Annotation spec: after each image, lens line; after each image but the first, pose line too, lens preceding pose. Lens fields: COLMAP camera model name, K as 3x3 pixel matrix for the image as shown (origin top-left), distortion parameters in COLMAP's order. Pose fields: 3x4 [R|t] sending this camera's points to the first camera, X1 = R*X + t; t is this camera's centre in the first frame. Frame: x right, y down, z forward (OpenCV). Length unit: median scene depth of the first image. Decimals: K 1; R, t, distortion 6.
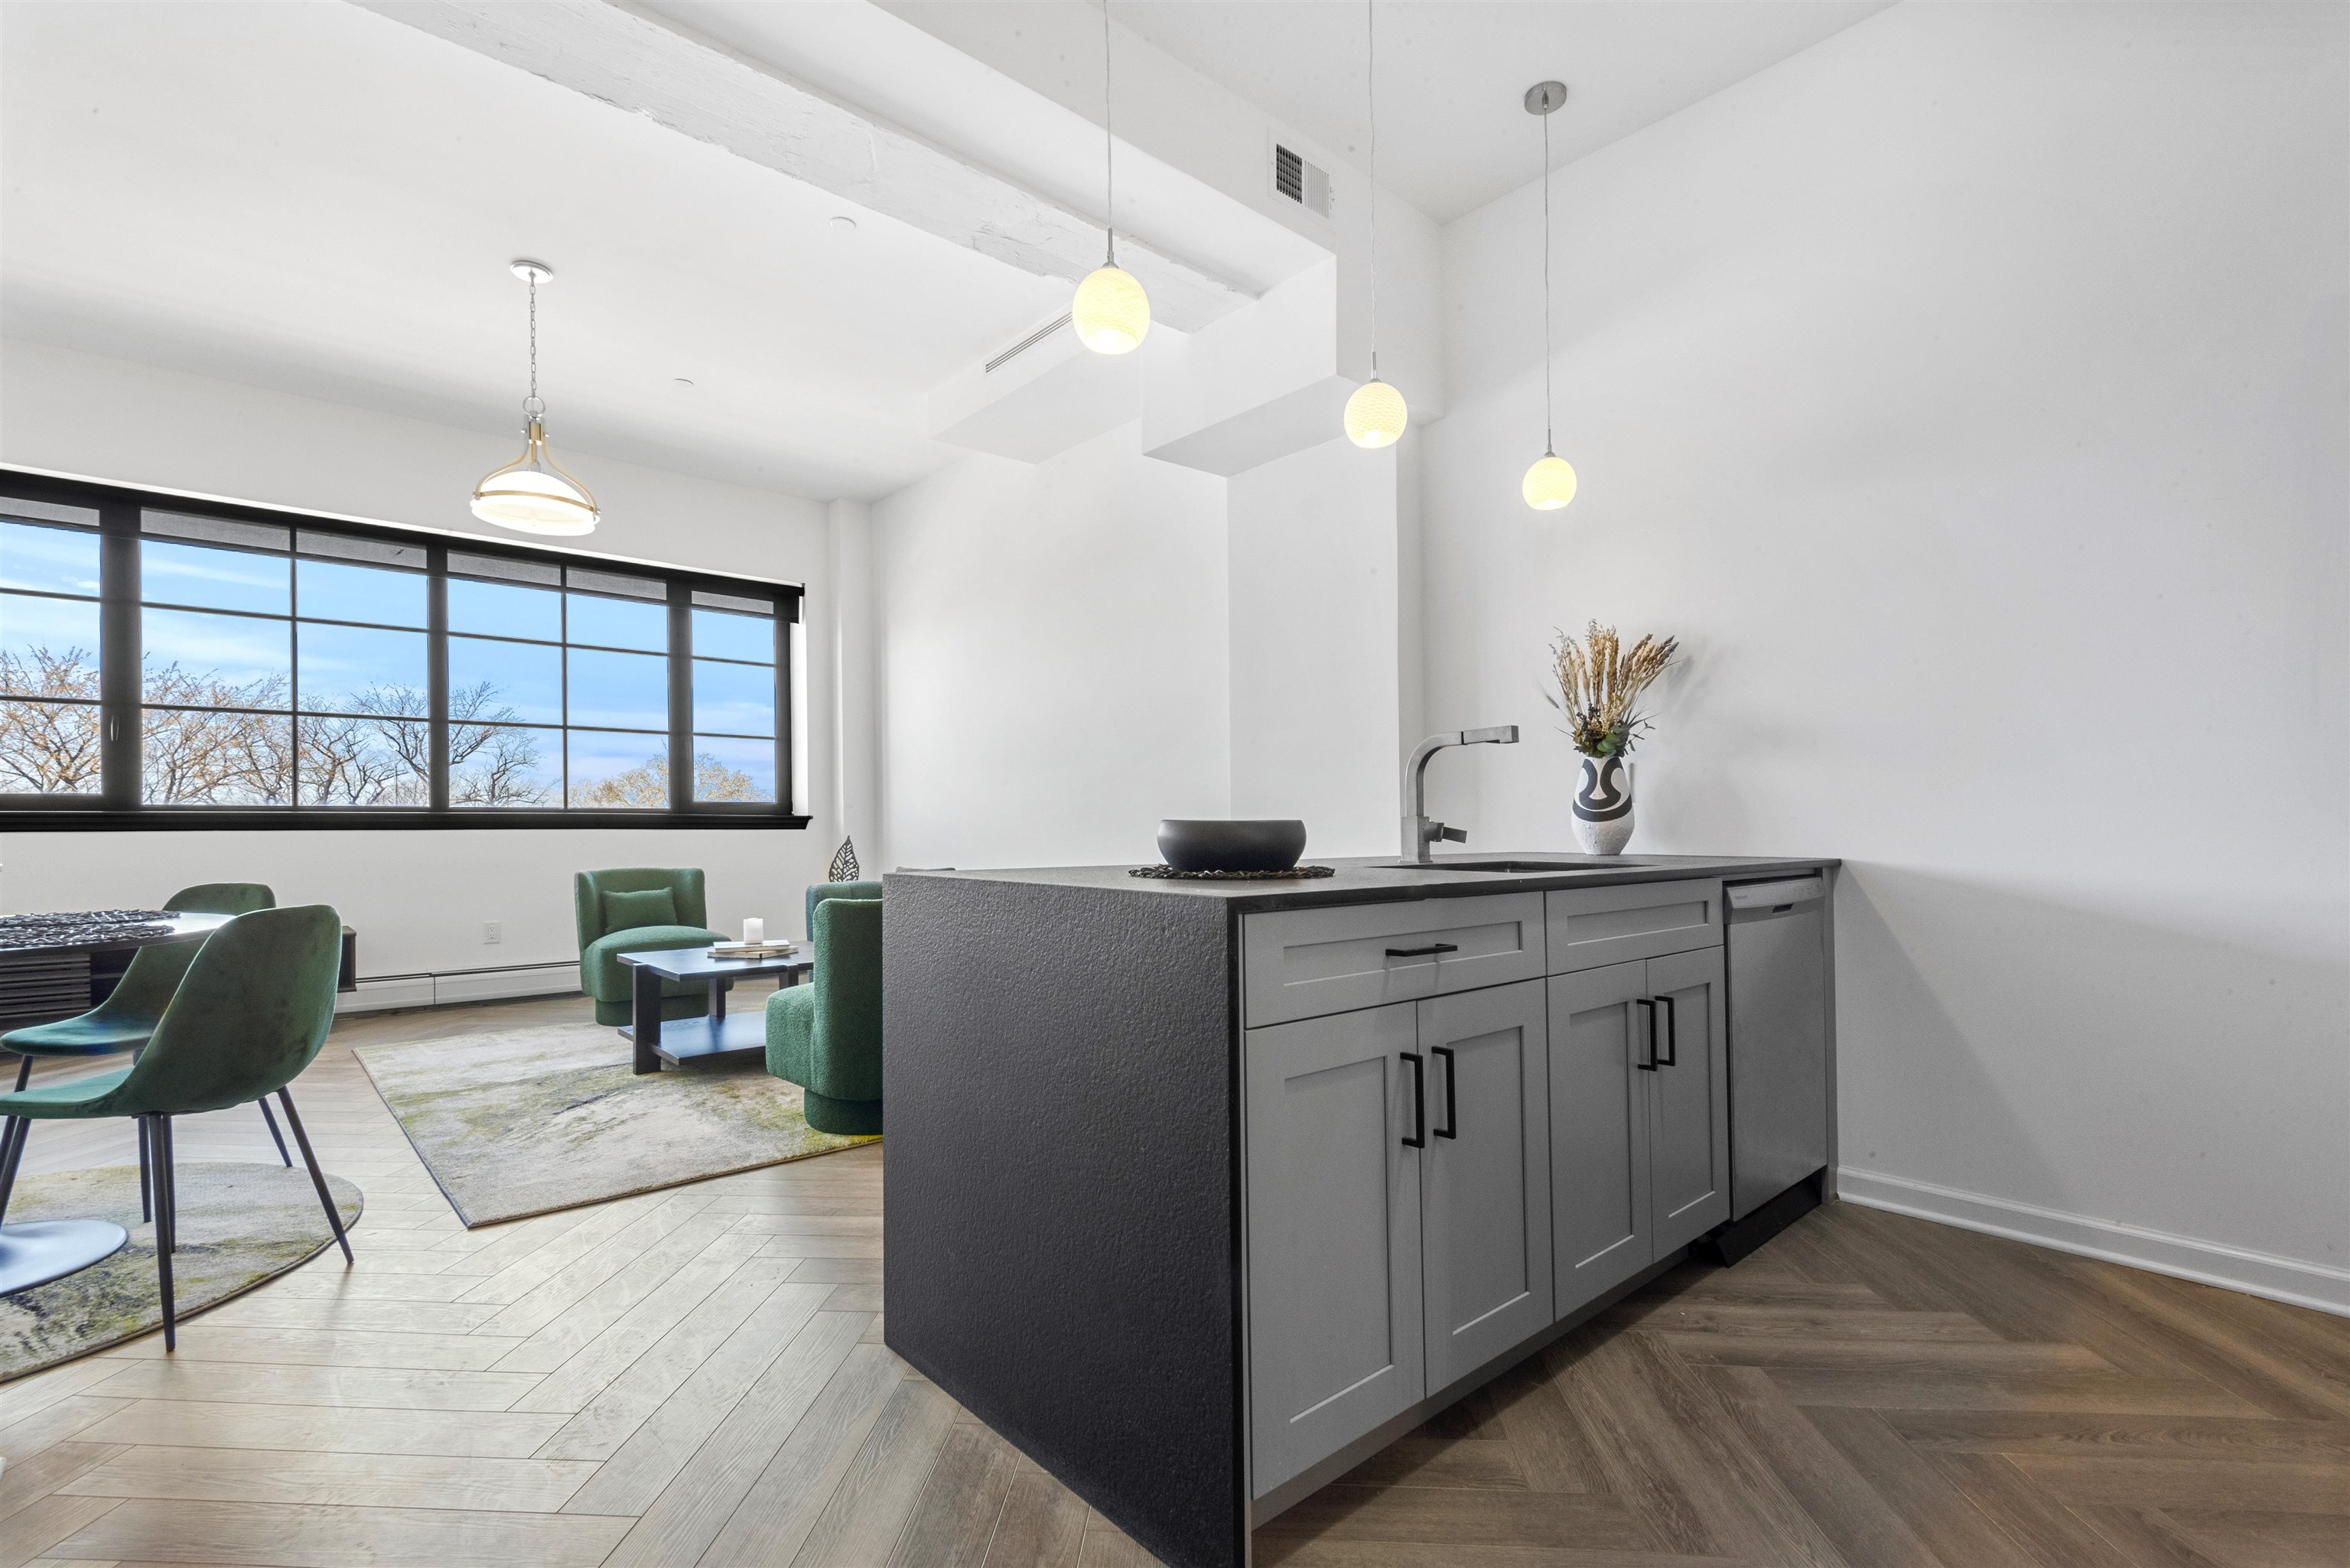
lens RADIAL K [[1104.2, 0, 1174.1], [0, 1104.2, 808.0], [0, 0, 1]] dist [0.025250, -0.014169]
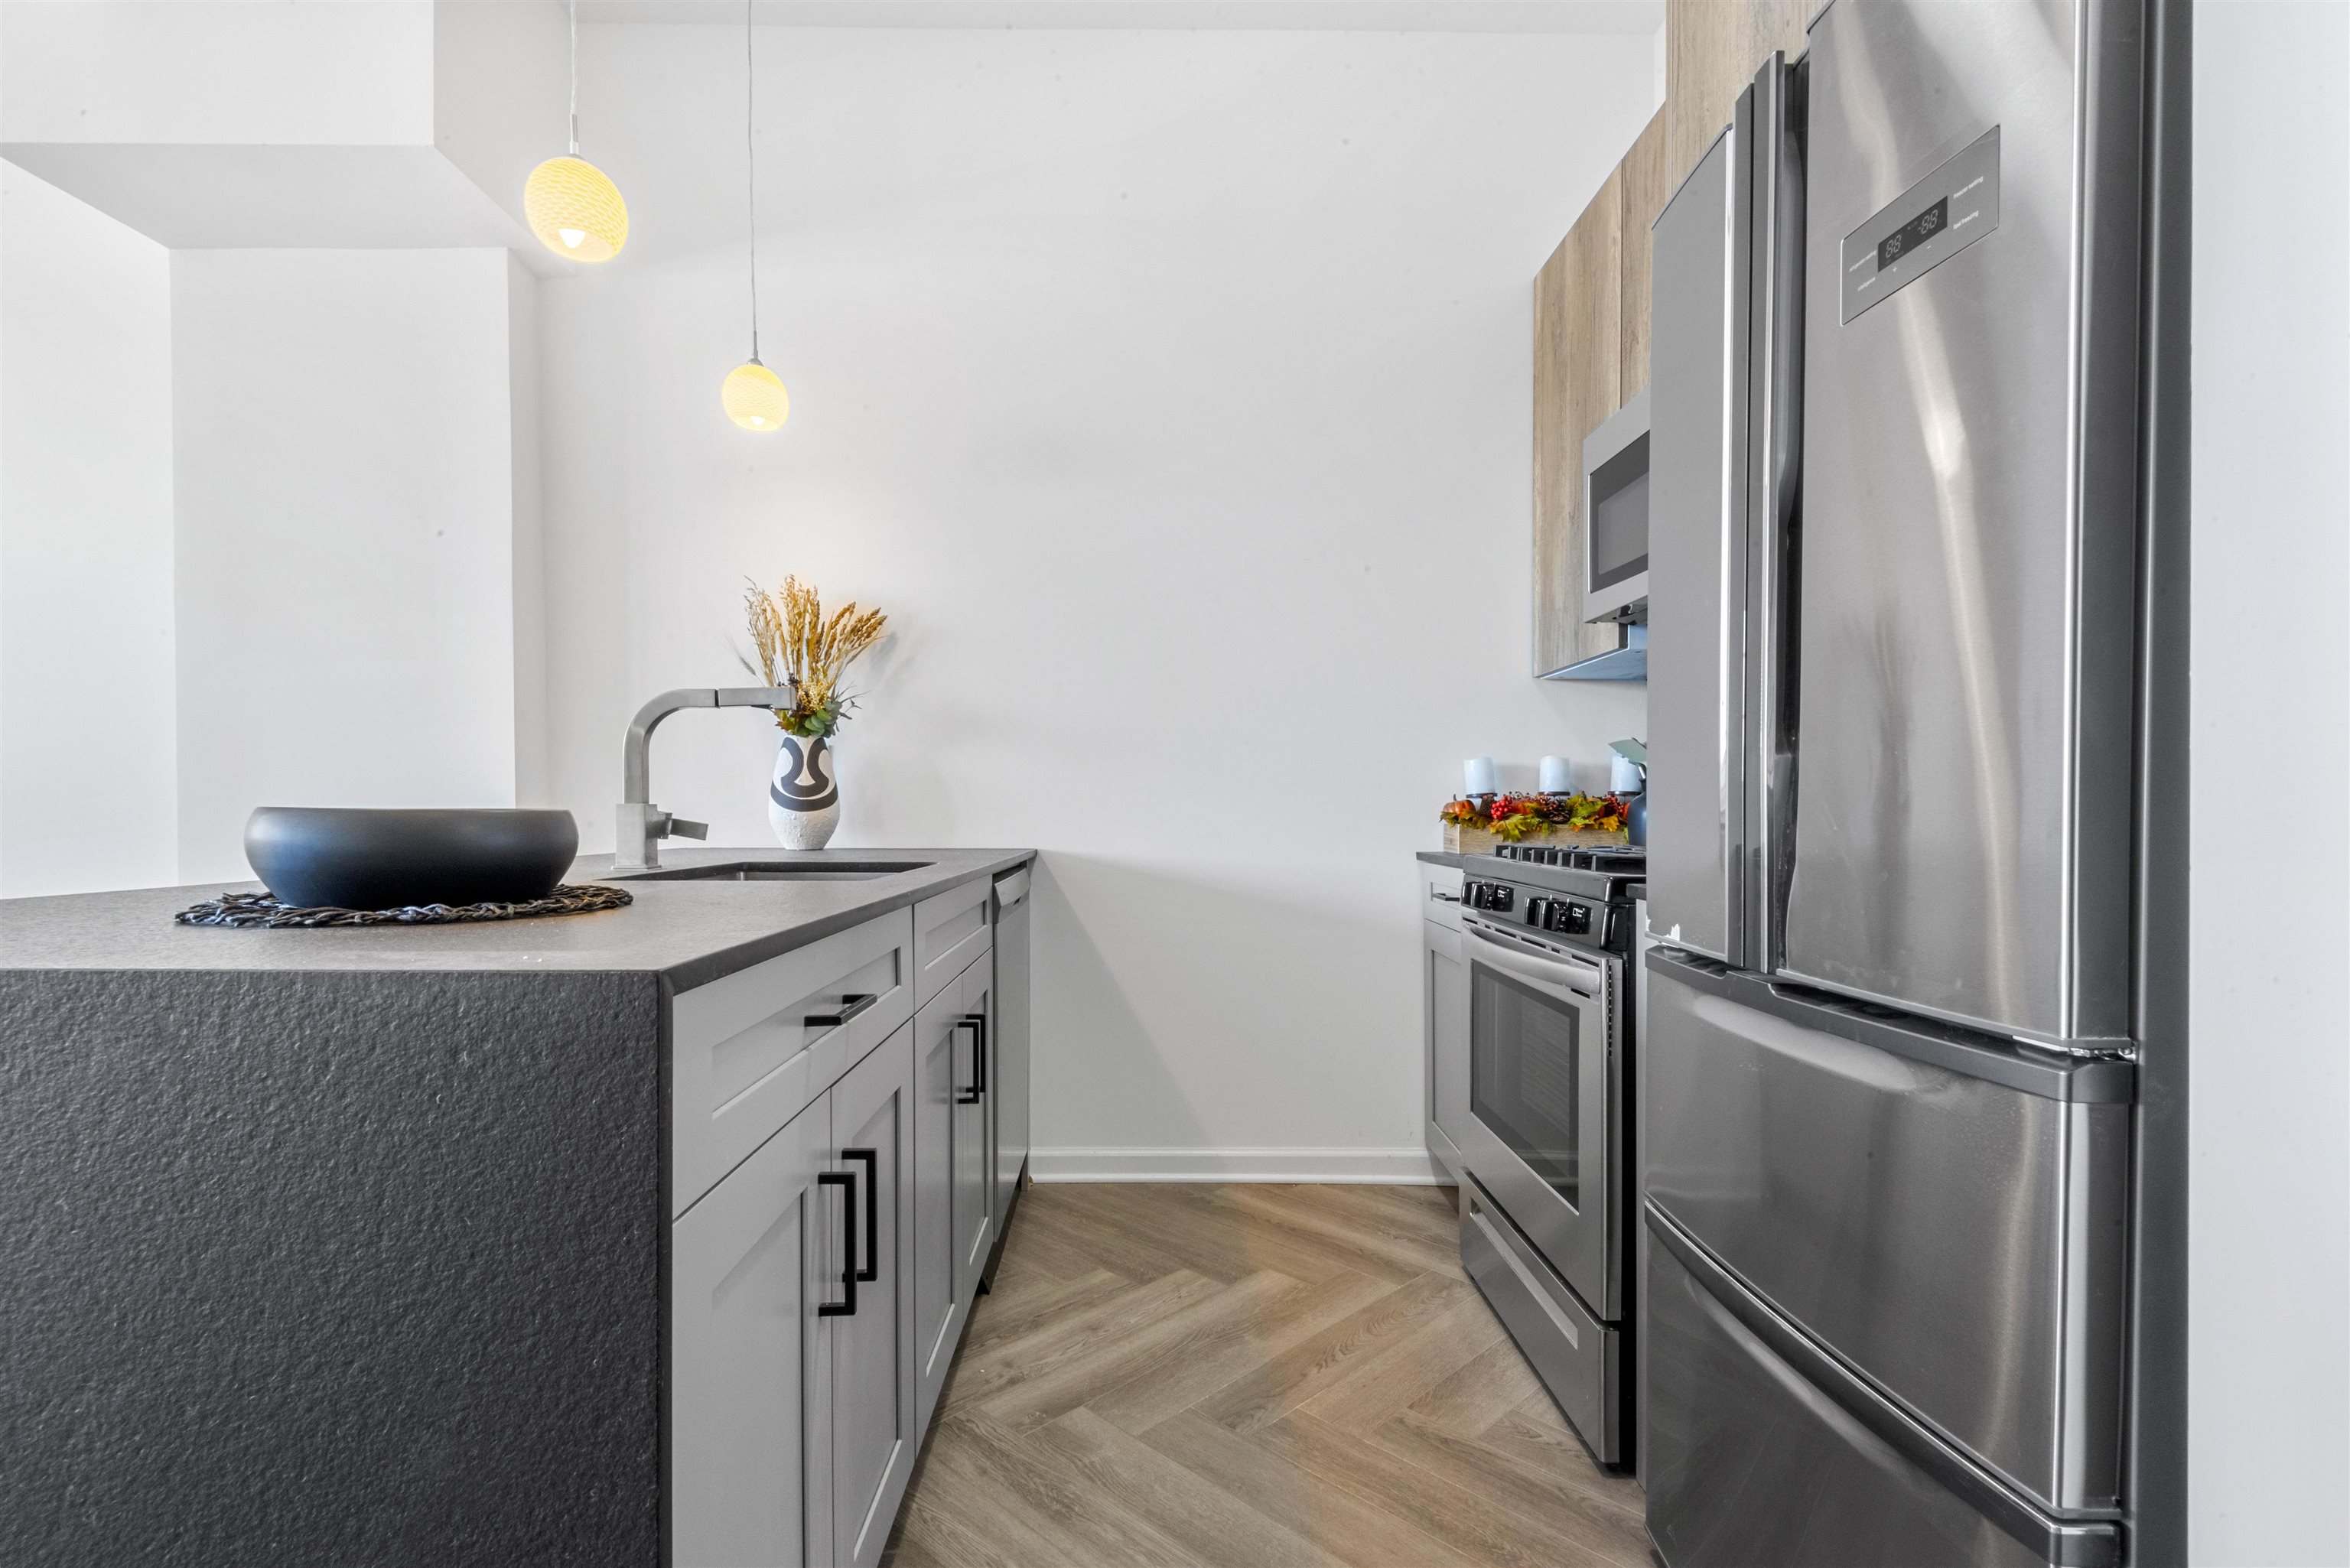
lens RADIAL K [[1104.2, 0, 1201.1], [0, 1104.2, 818.1], [0, 0, 1]] dist [0.025250, -0.014169]
pose [[0.652389, 0.002262, 0.757881, -0.084897], [-0.018109, 0.999757, 0.012605, 0.001498], [-0.757668, -0.021948, 0.652271, 0.259977]]
